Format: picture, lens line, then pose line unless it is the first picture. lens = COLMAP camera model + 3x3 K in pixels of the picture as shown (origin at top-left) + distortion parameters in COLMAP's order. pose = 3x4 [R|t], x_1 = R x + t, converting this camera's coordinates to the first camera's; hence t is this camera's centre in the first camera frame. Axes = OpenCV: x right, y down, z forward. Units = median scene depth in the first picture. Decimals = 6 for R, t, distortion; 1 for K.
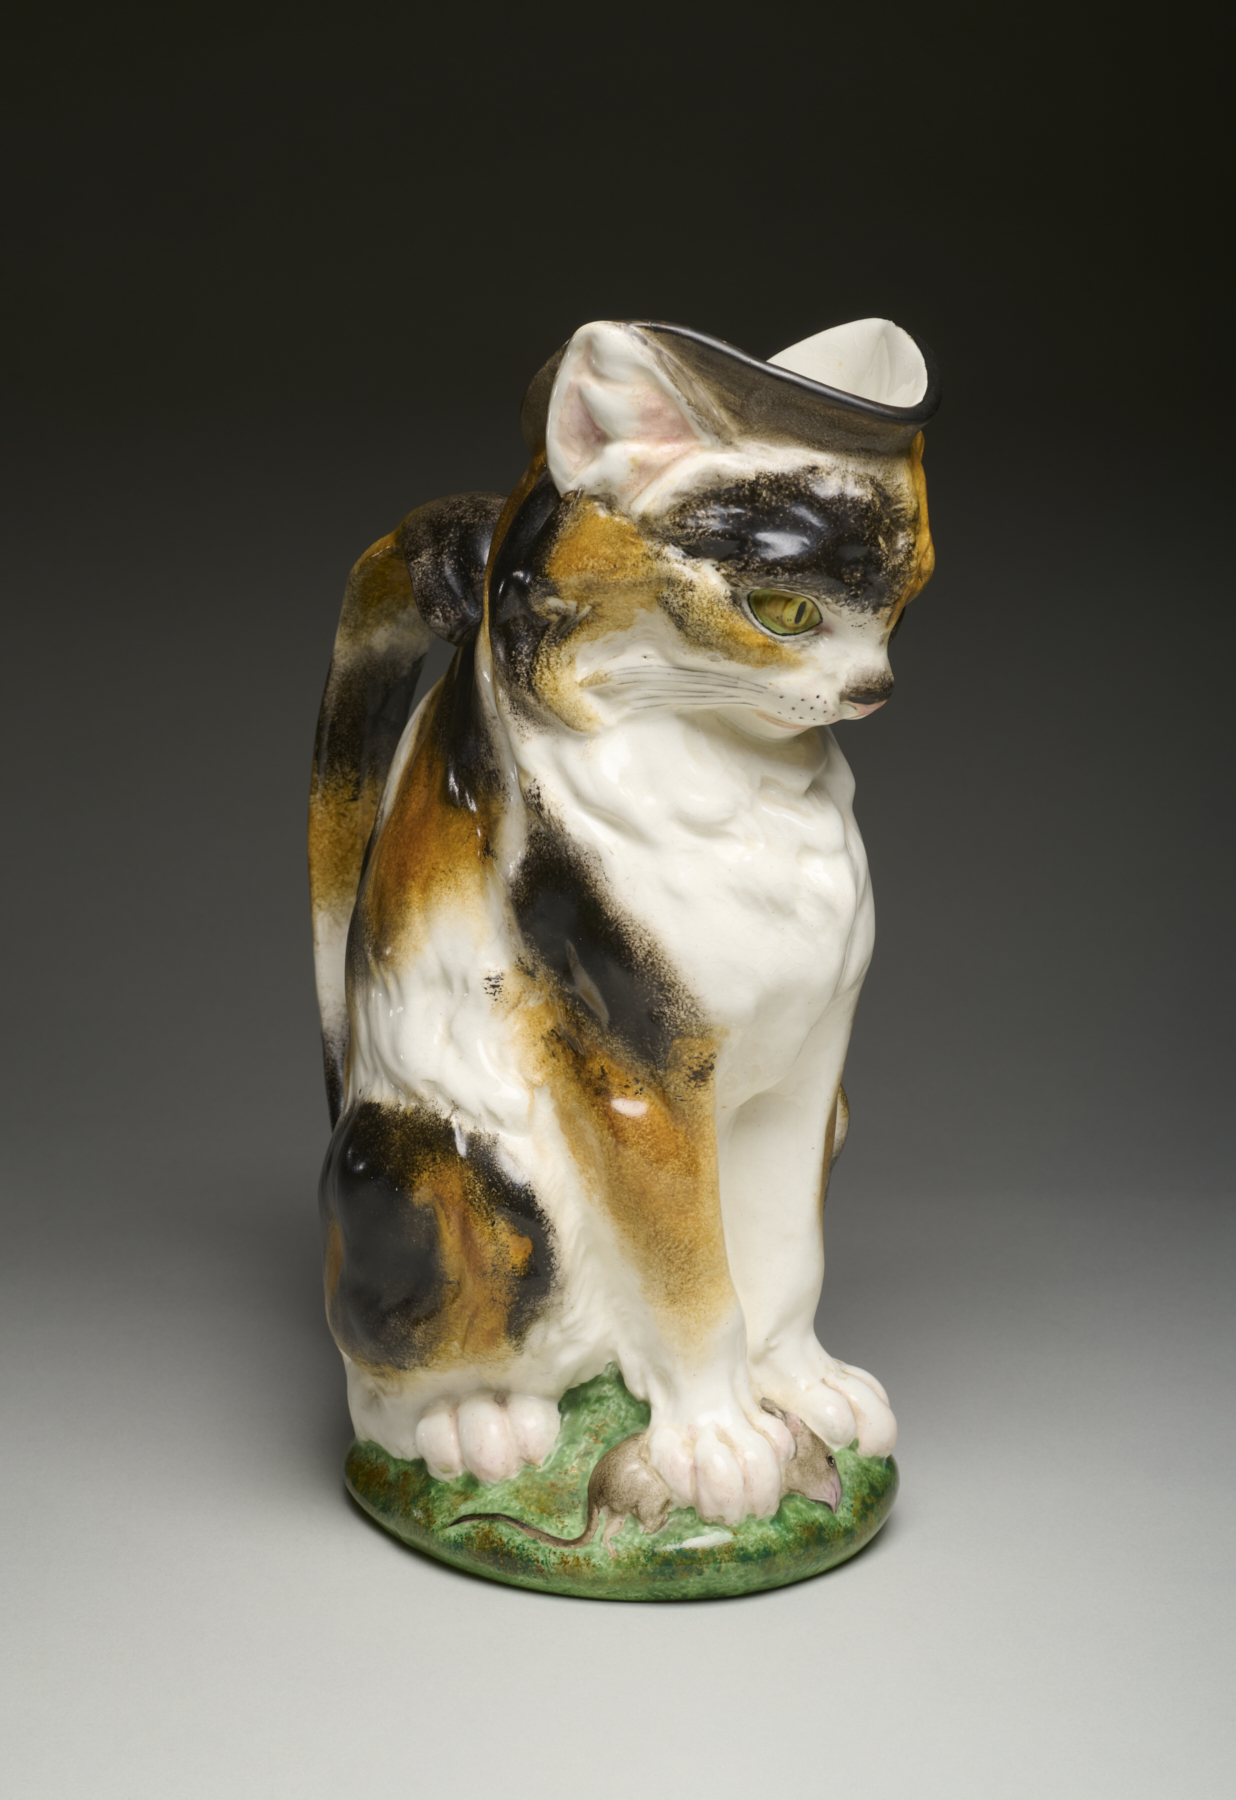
lens RADIAL K [[3223.0, 0, 617.9], [0, 3223.0, 890.4], [0, 0, 1]] dist [0.009237, 0.000000]
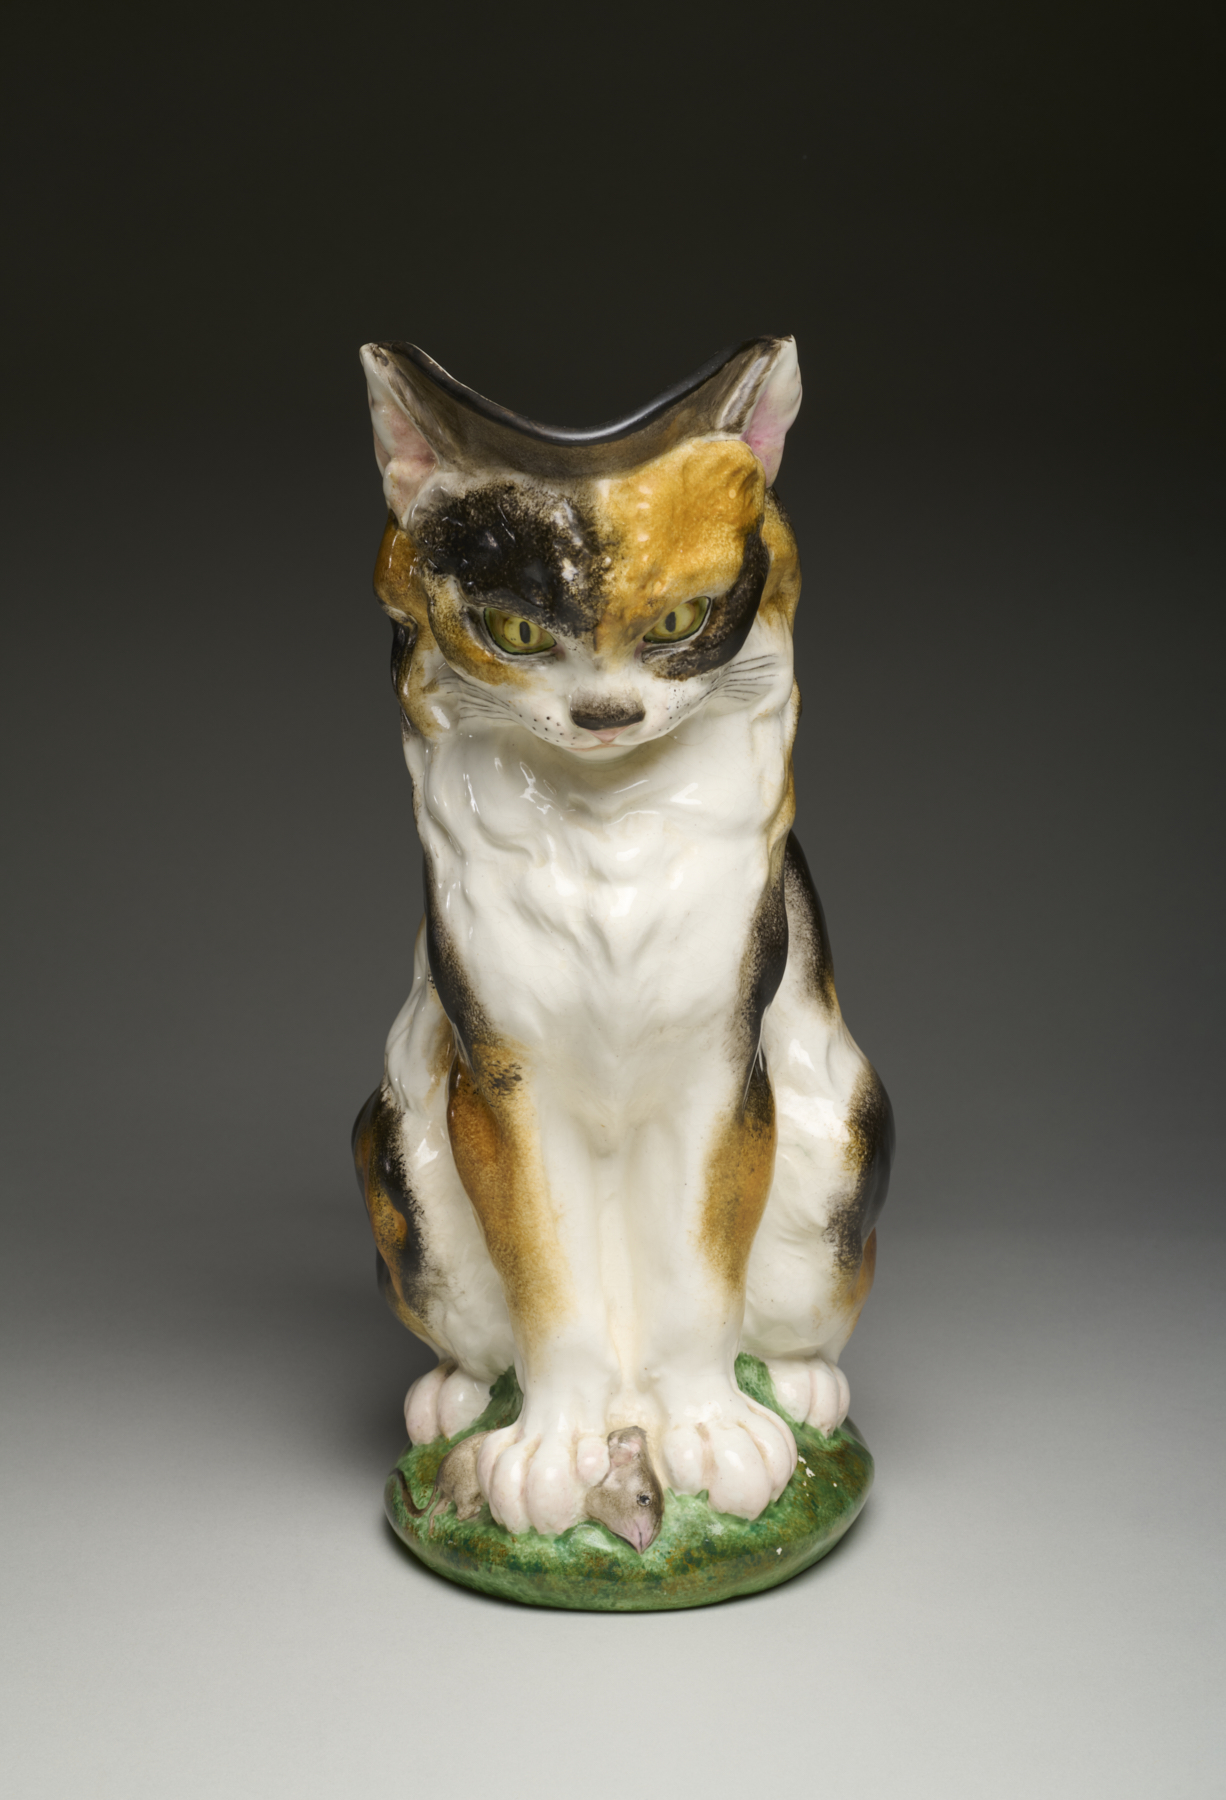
lens RADIAL K [[3223.0, 0, 613.0], [0, 3223.0, 909.4], [0, 0, 1]] dist [0.009237, 0.000000]
pose [[0.708909, 0.113192, -0.696158, 0.755405], [-0.111338, 0.992622, 0.048019, -0.050094], [0.696457, 0.043468, 0.716281, 0.294807]]
